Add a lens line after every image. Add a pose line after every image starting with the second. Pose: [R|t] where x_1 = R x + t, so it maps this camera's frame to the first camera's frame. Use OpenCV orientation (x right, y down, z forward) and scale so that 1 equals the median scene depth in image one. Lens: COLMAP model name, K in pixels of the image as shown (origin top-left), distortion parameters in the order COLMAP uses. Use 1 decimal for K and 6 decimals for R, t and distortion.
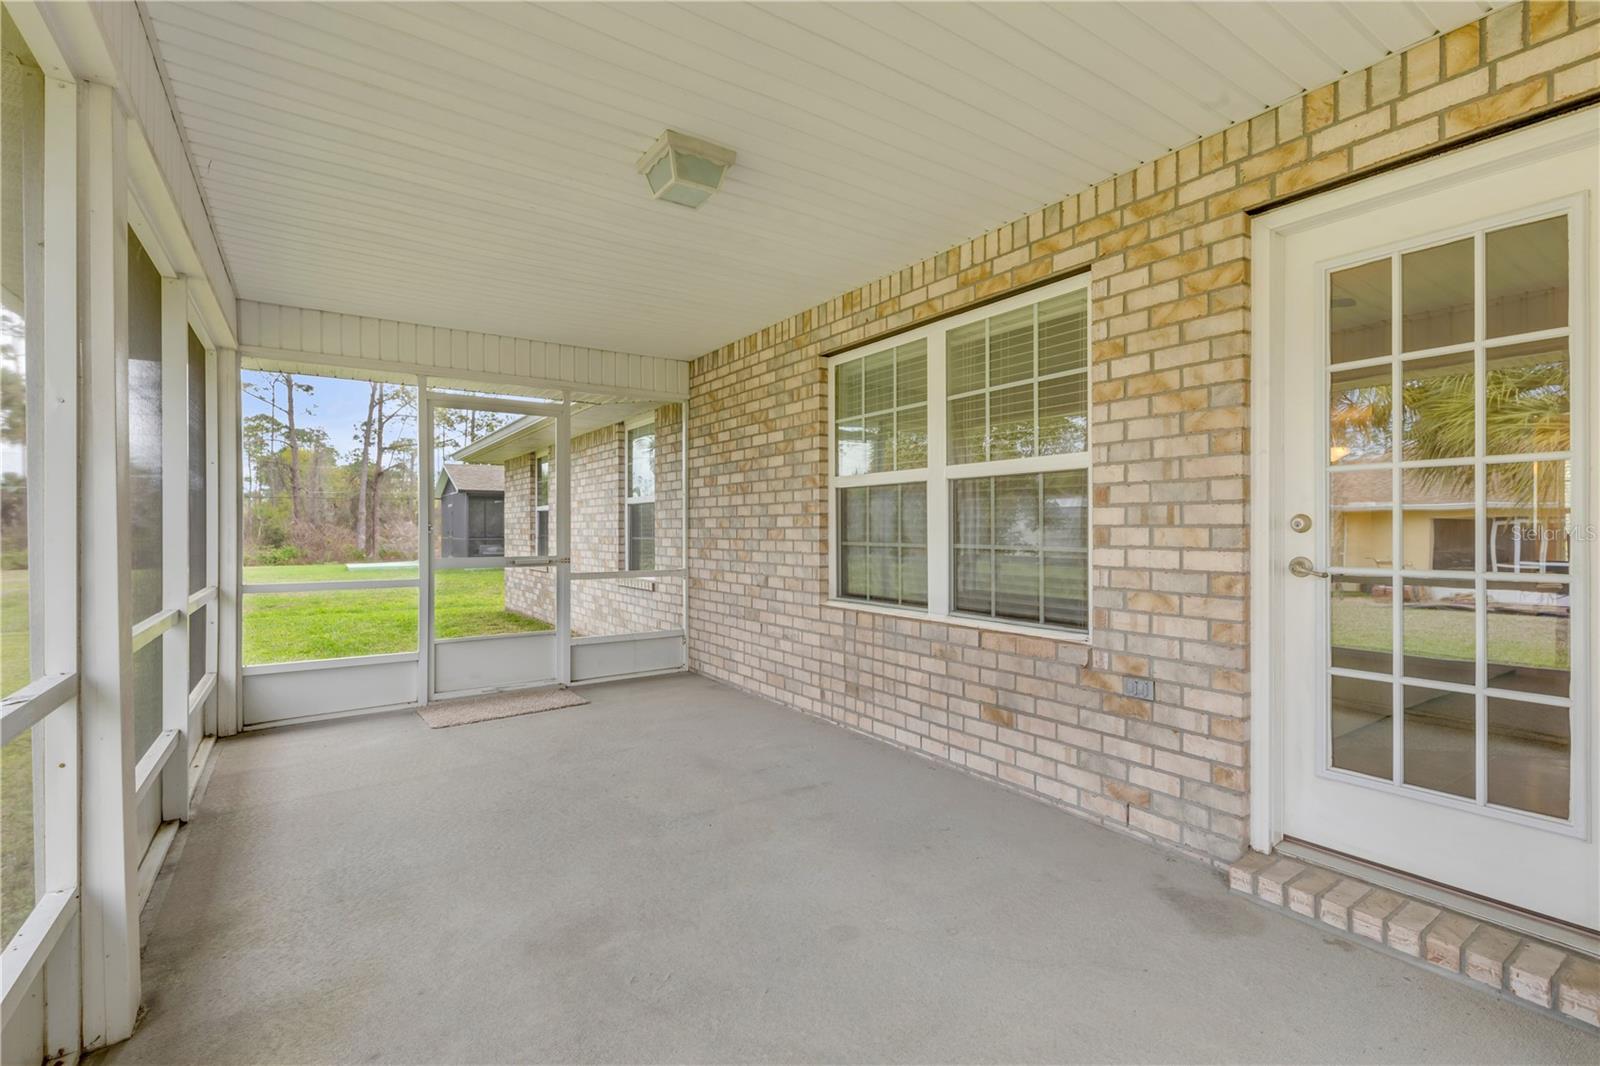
lens RADIAL K [[718.9, 0, 793.8], [0, 718.9, 531.1], [0, 0, 1]] dist [0.002481, -0.000480]
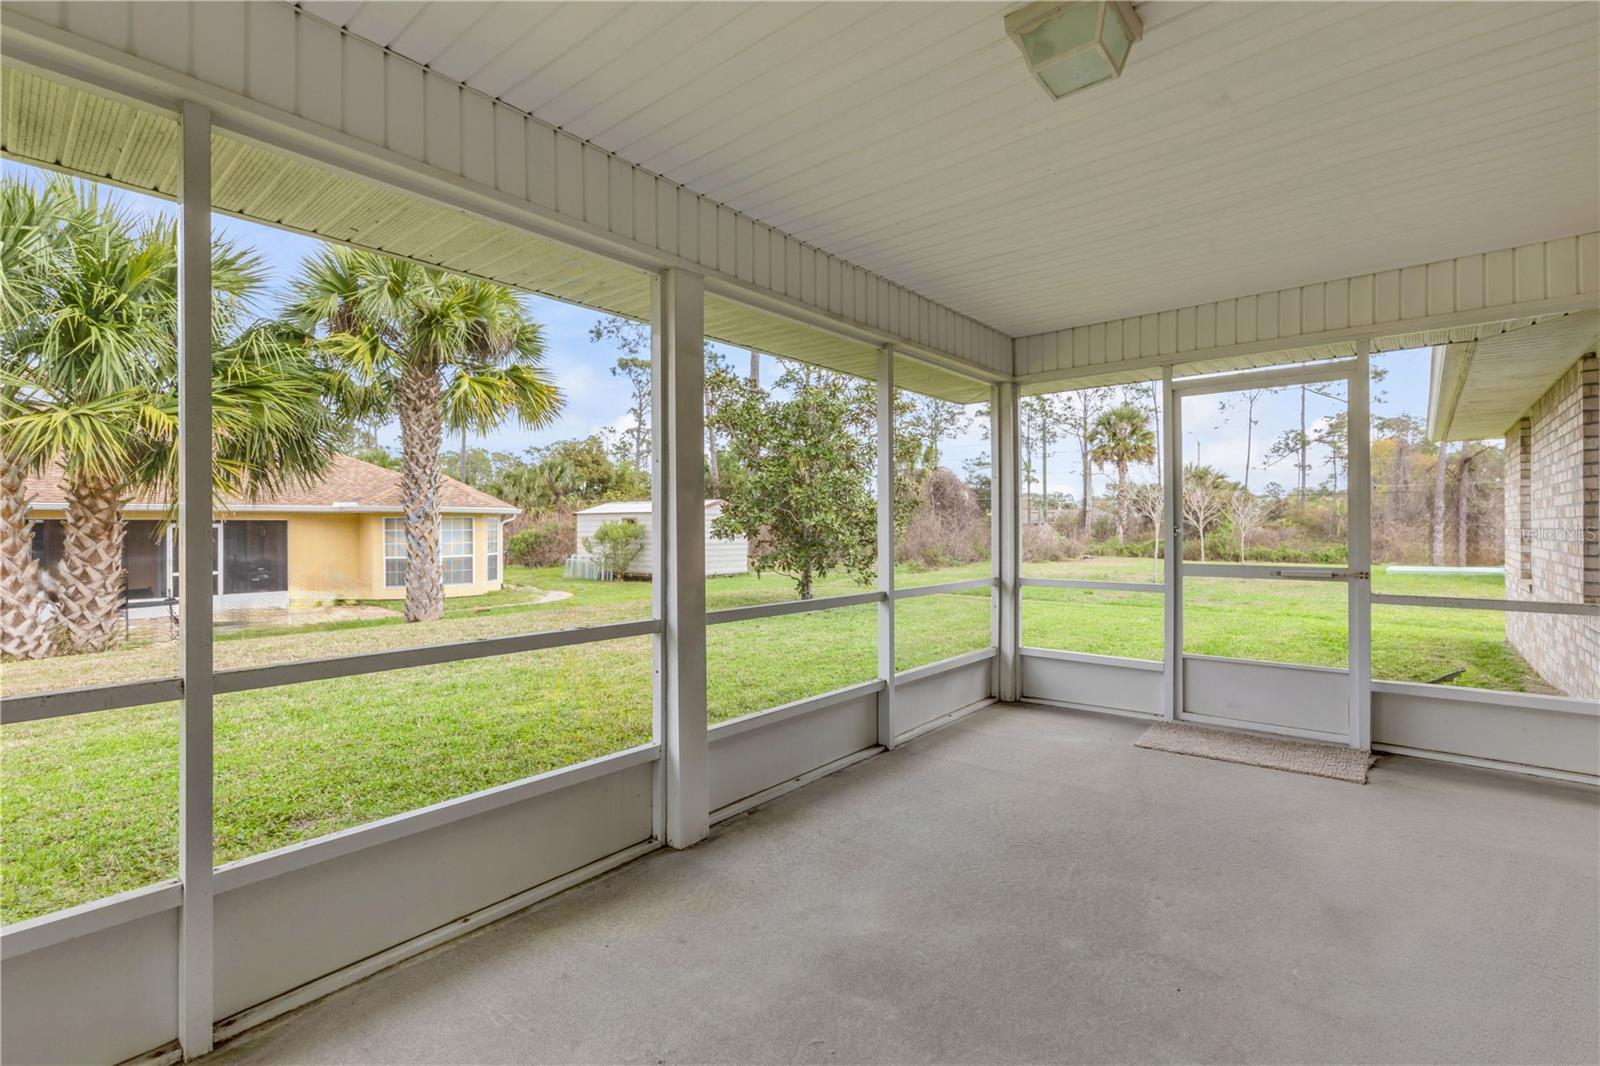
lens RADIAL K [[718.9, 0, 793.8], [0, 718.9, 531.1], [0, 0, 1]] dist [0.002481, -0.000480]
pose [[0.265991, 0.004375, -0.963965, 0.281969], [-0.000301, 0.999990, 0.004455, -0.008074], [0.963975, -0.000895, 0.265990, 0.327753]]
